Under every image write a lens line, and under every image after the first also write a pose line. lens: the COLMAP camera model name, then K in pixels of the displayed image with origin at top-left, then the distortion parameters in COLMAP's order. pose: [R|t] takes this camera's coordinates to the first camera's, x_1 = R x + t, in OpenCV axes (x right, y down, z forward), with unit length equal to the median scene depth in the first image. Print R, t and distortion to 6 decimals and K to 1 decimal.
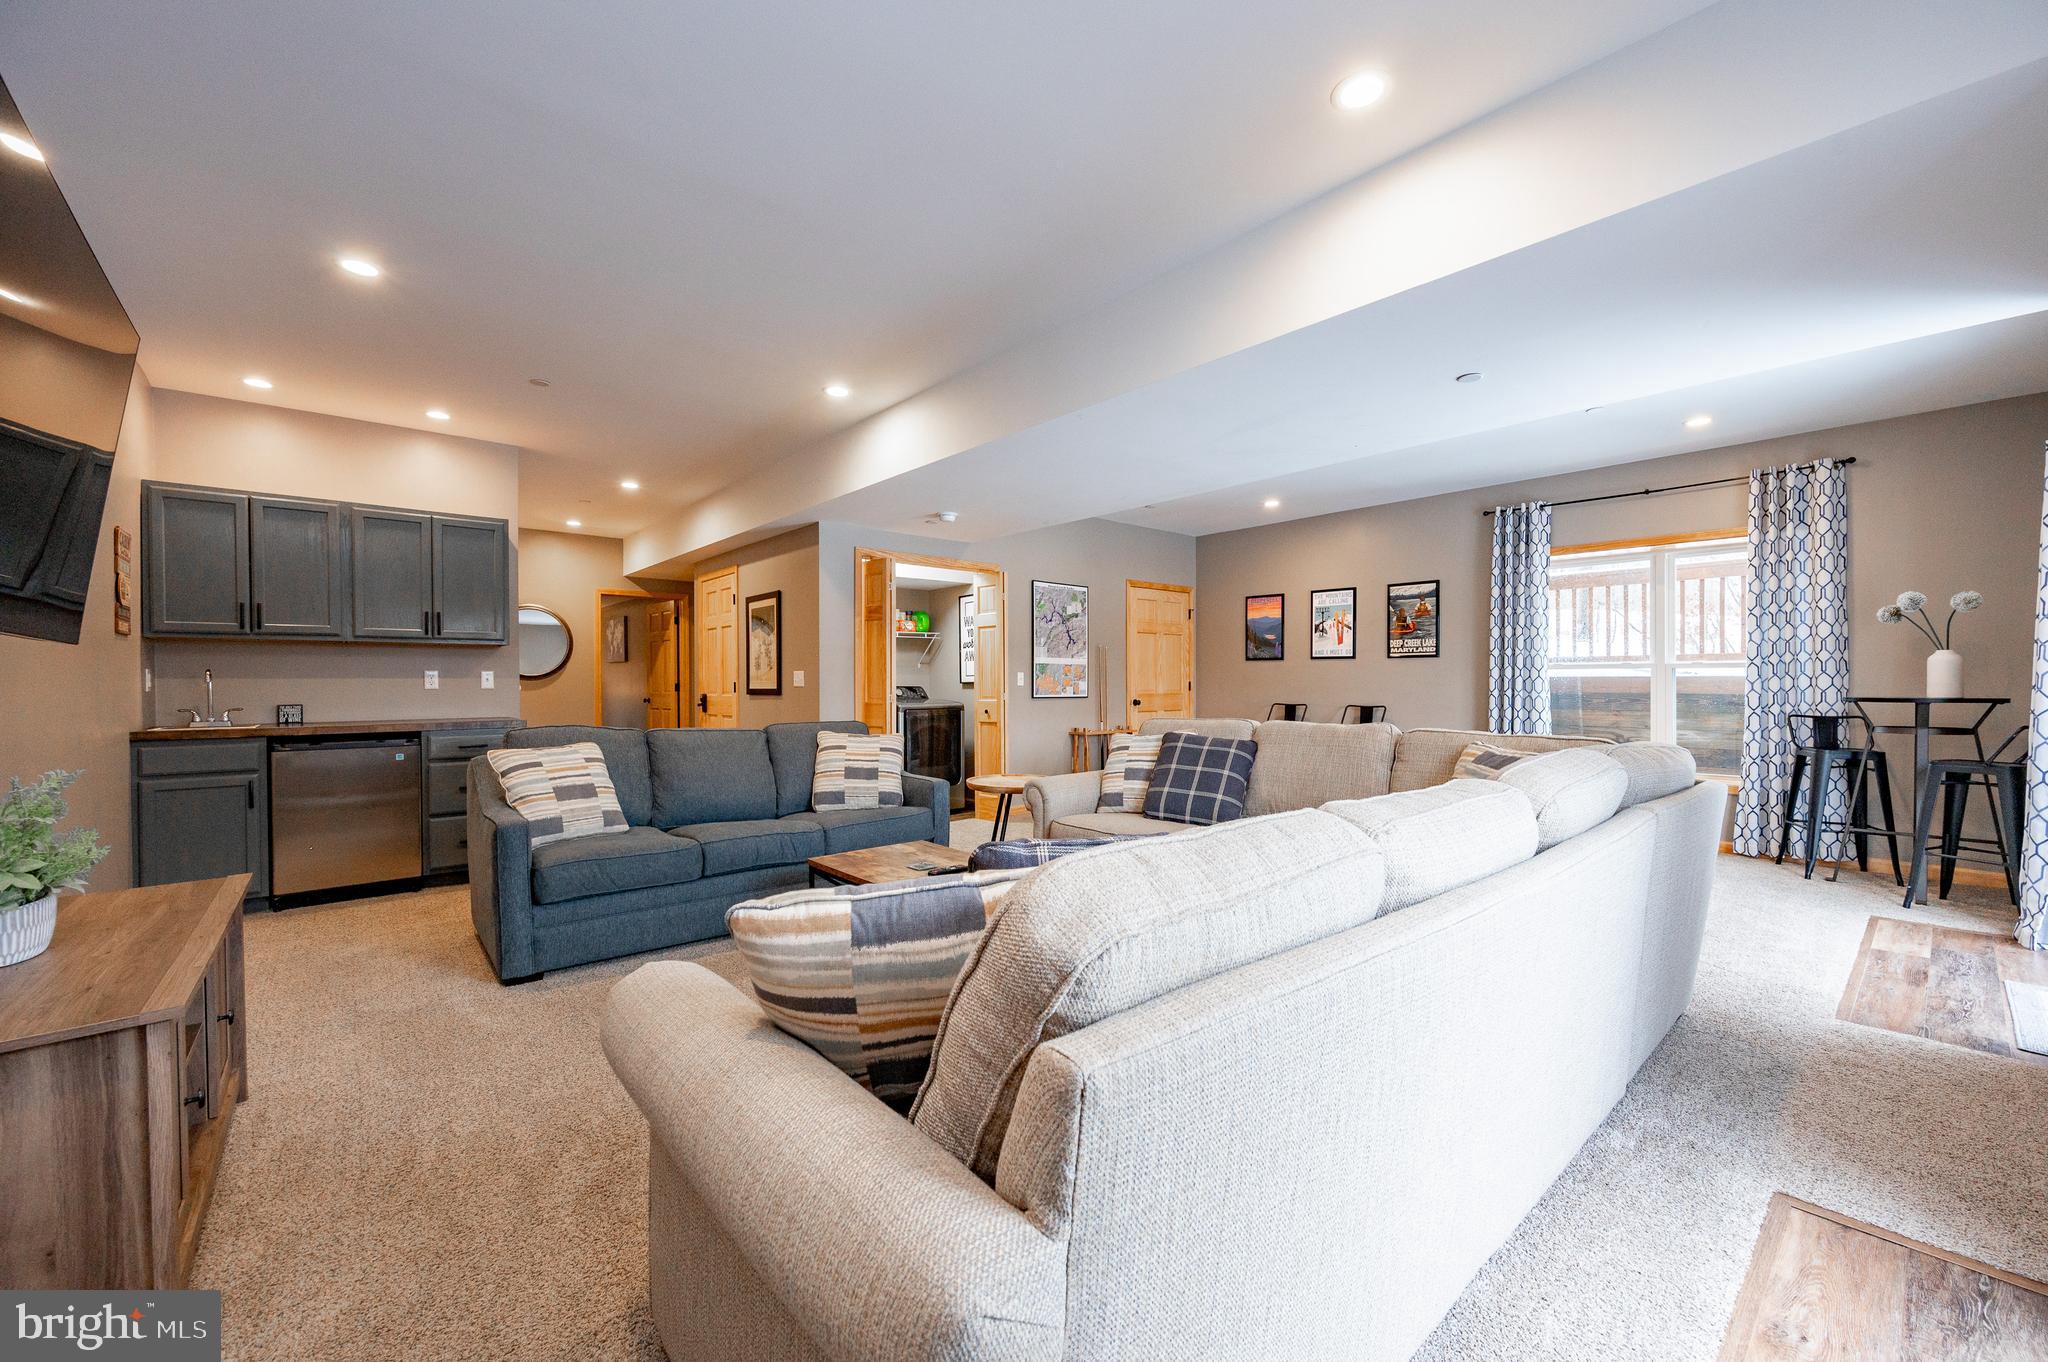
lens RADIAL K [[807.6, 0, 1034.5], [0, 807.6, 684.4], [0, 0, 1]] dist [-0.000446, 0.000070]
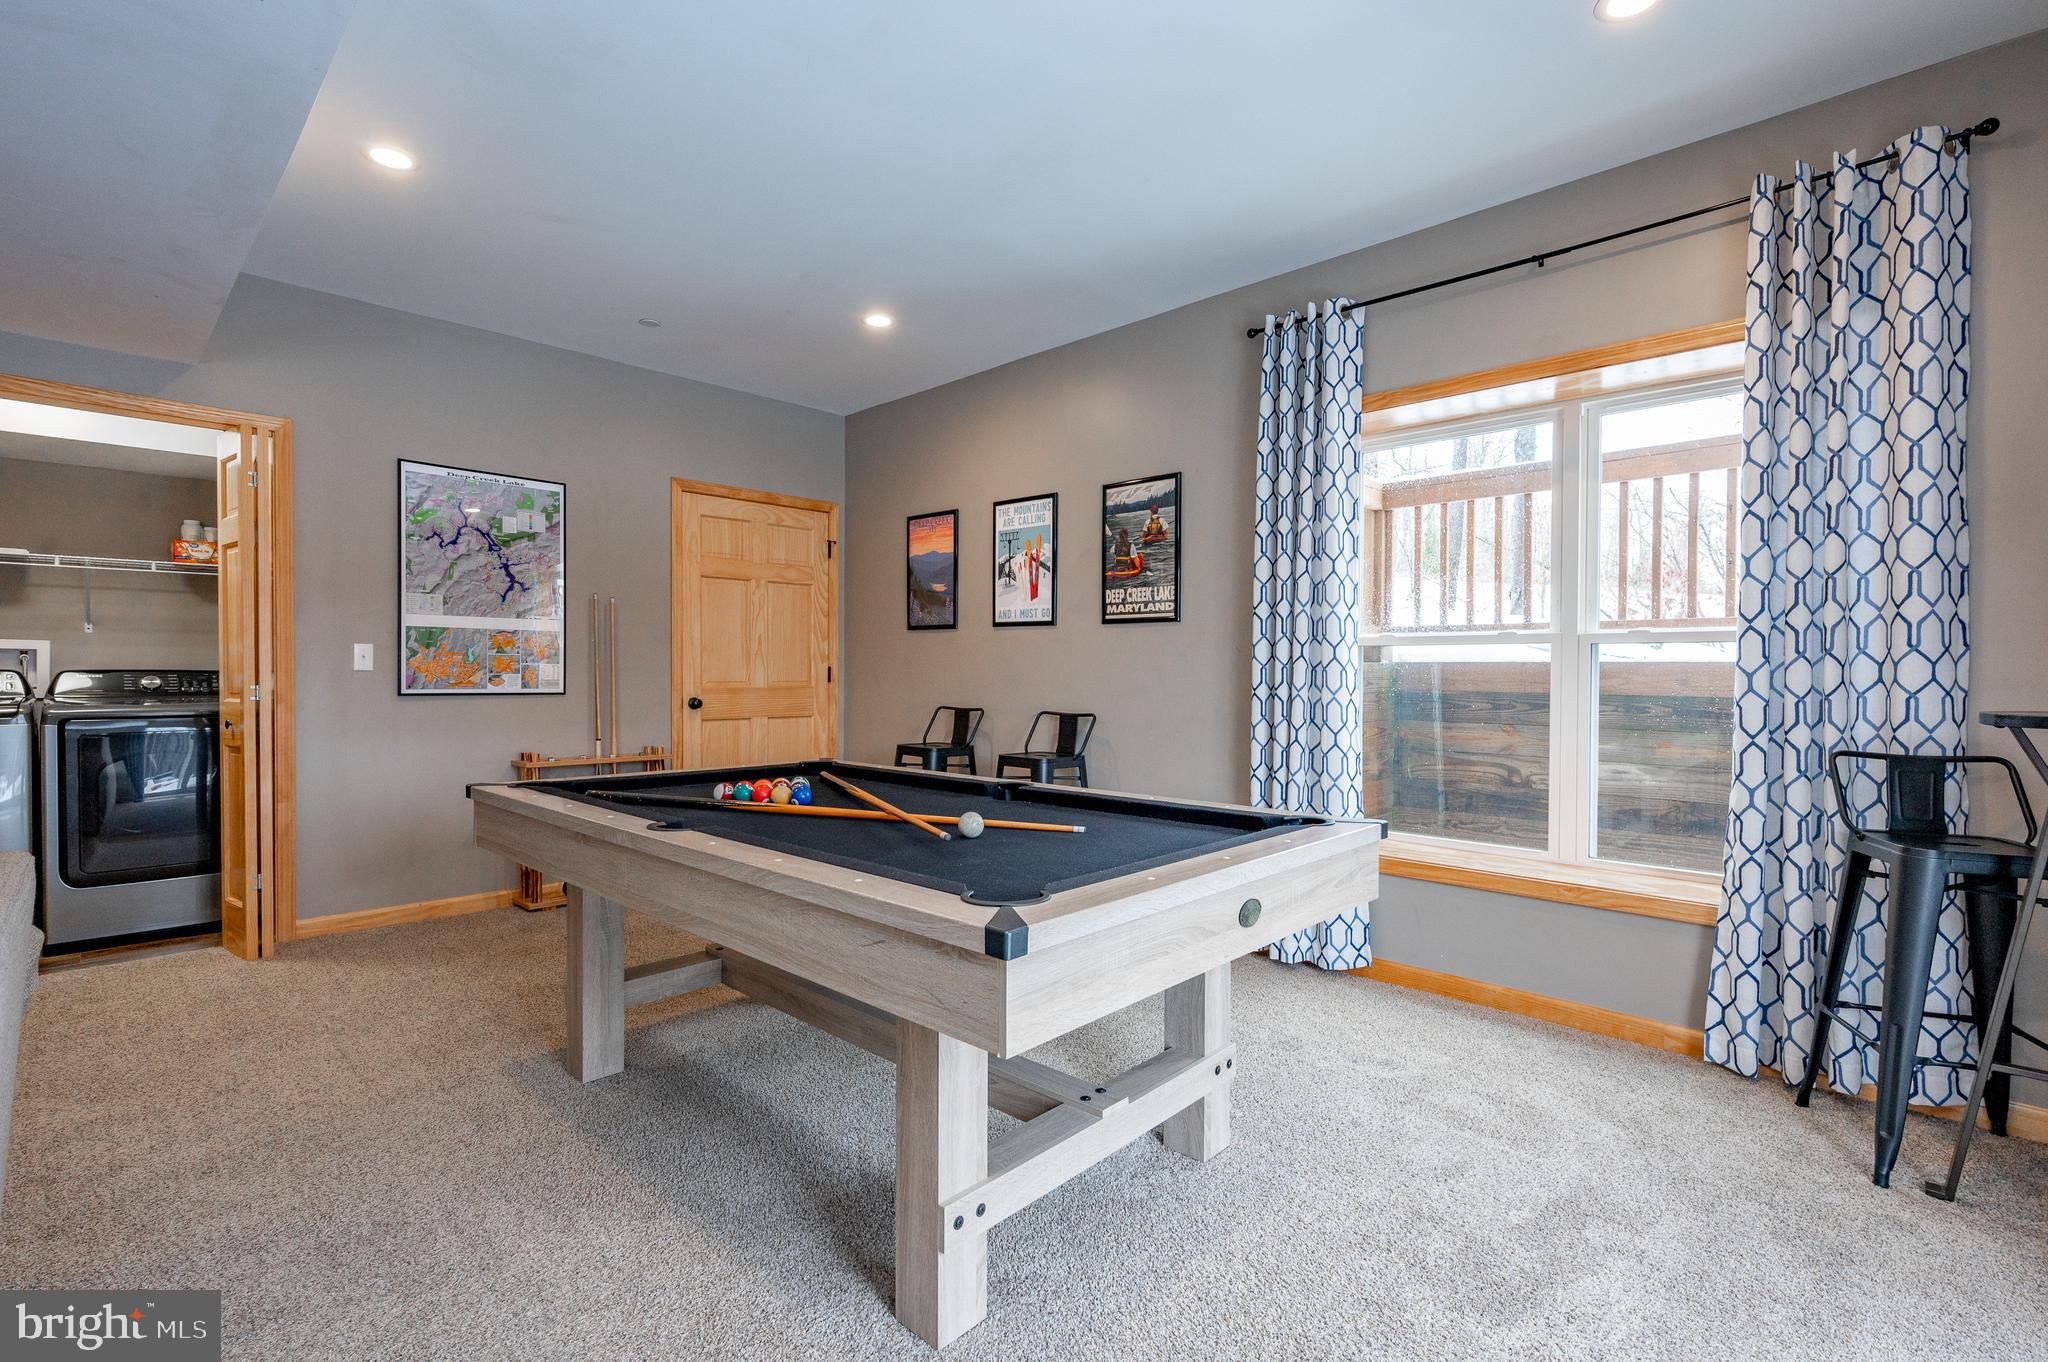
lens RADIAL K [[949.3, 0, 1024.0], [0, 949.3, 681.0], [0, 0, 1]] dist [0.002475, -0.000299]
pose [[0.996329, 0.006778, 0.085340, 0.460184], [-0.007455, 0.999943, 0.007613, 0.000726], [-0.085283, -0.008221, 0.996323, 0.527844]]
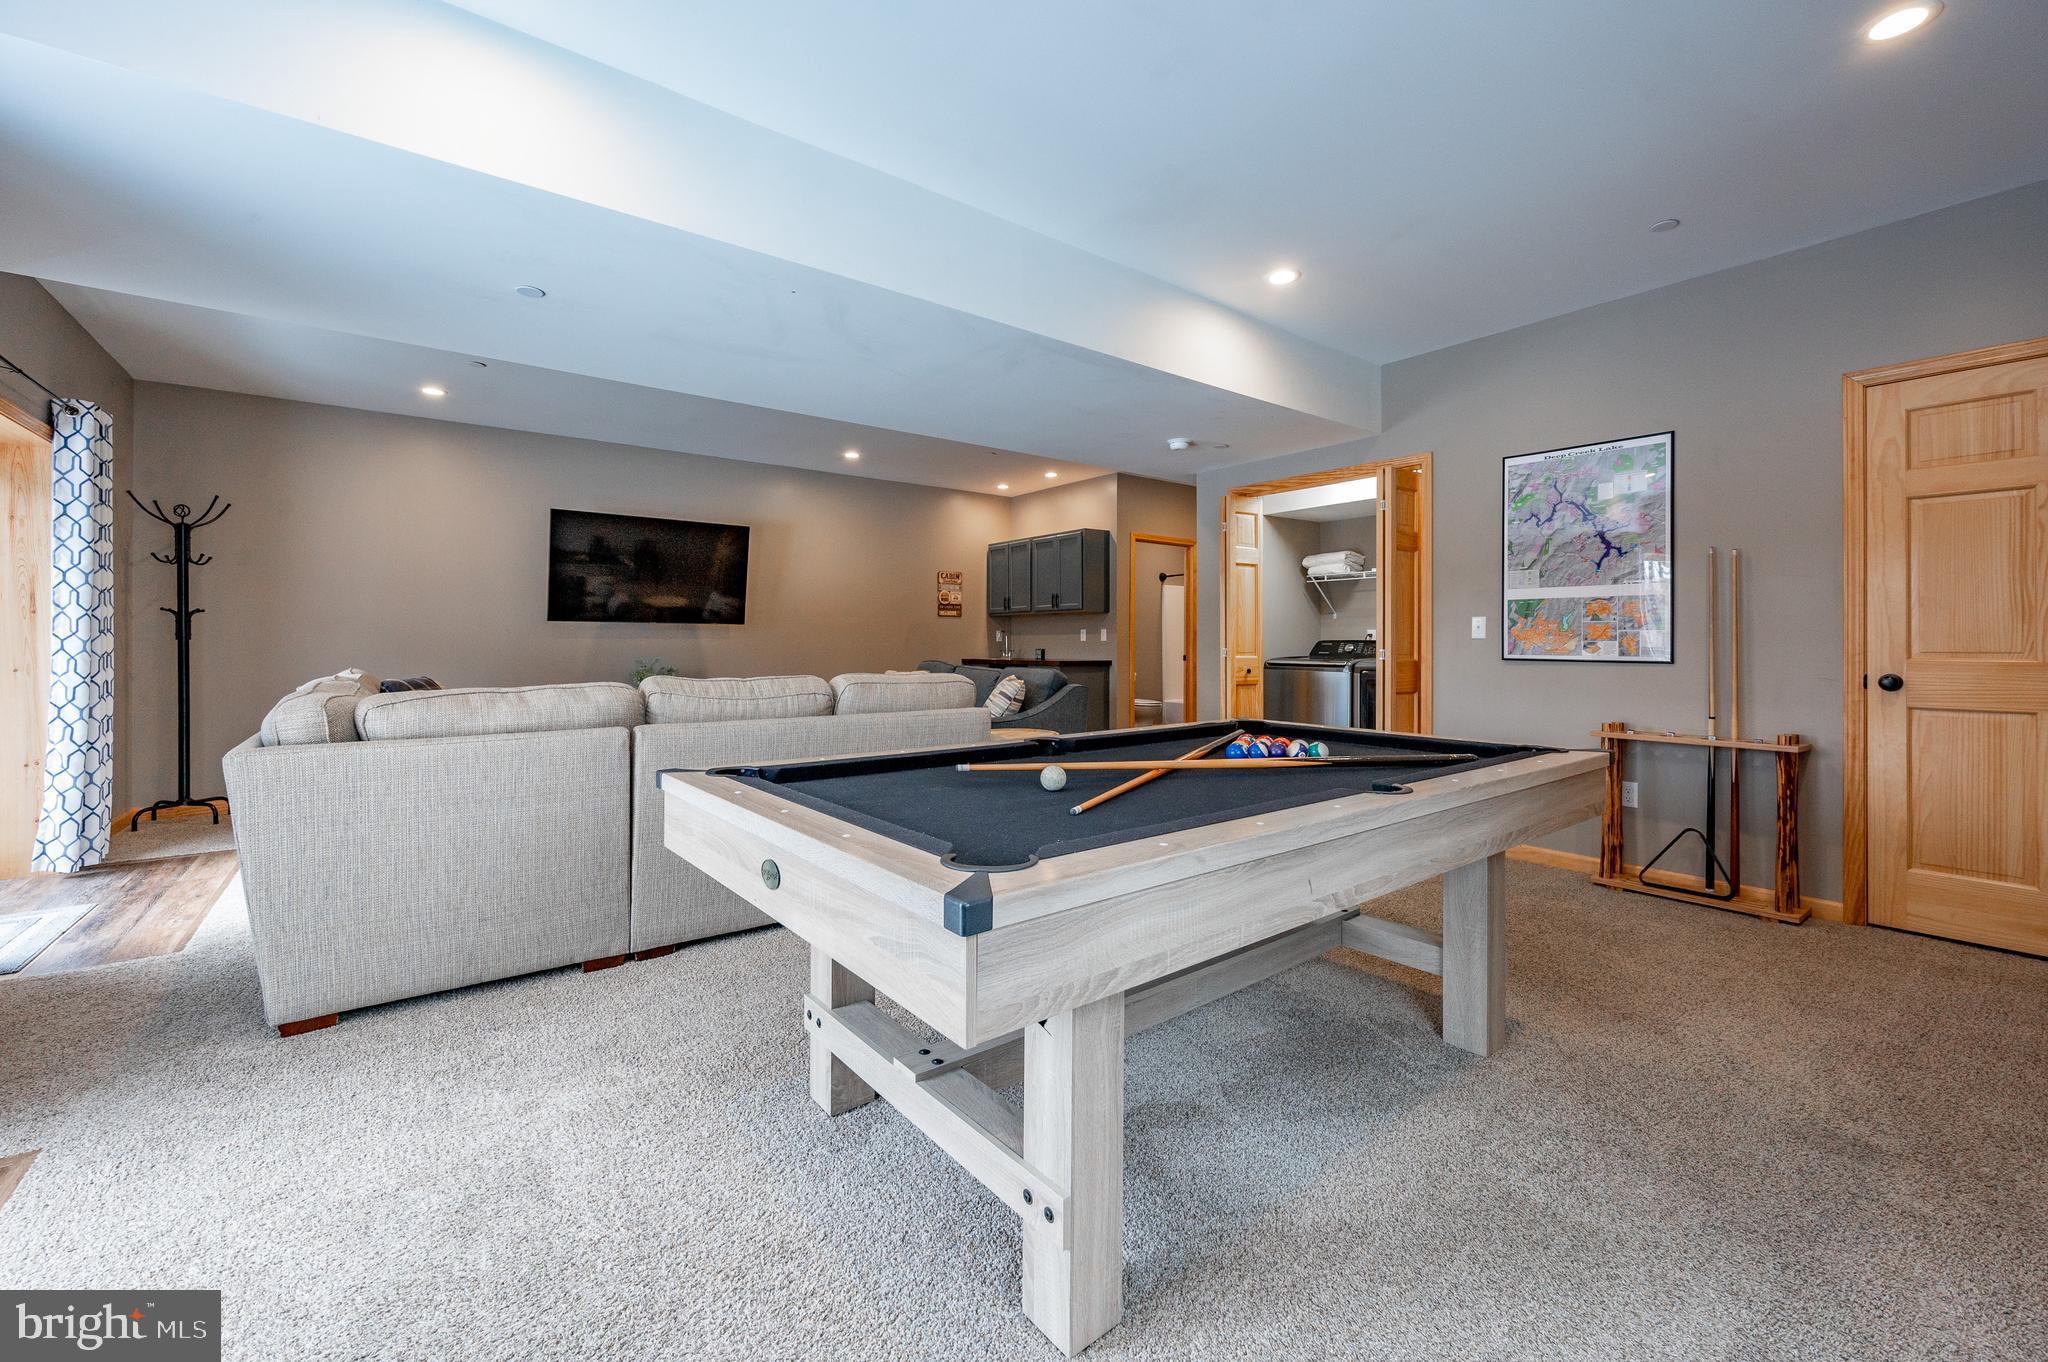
lens RADIAL K [[824.5, 0, 1032.6], [0, 824.5, 635.4], [0, 0, 1]] dist [-0.000756, -0.000076]
pose [[-0.065330, -0.004240, -0.997855, 0.848724], [-0.000622, 0.999991, -0.004208, 0.002711], [0.997863, 0.000346, -0.065332, 0.967868]]
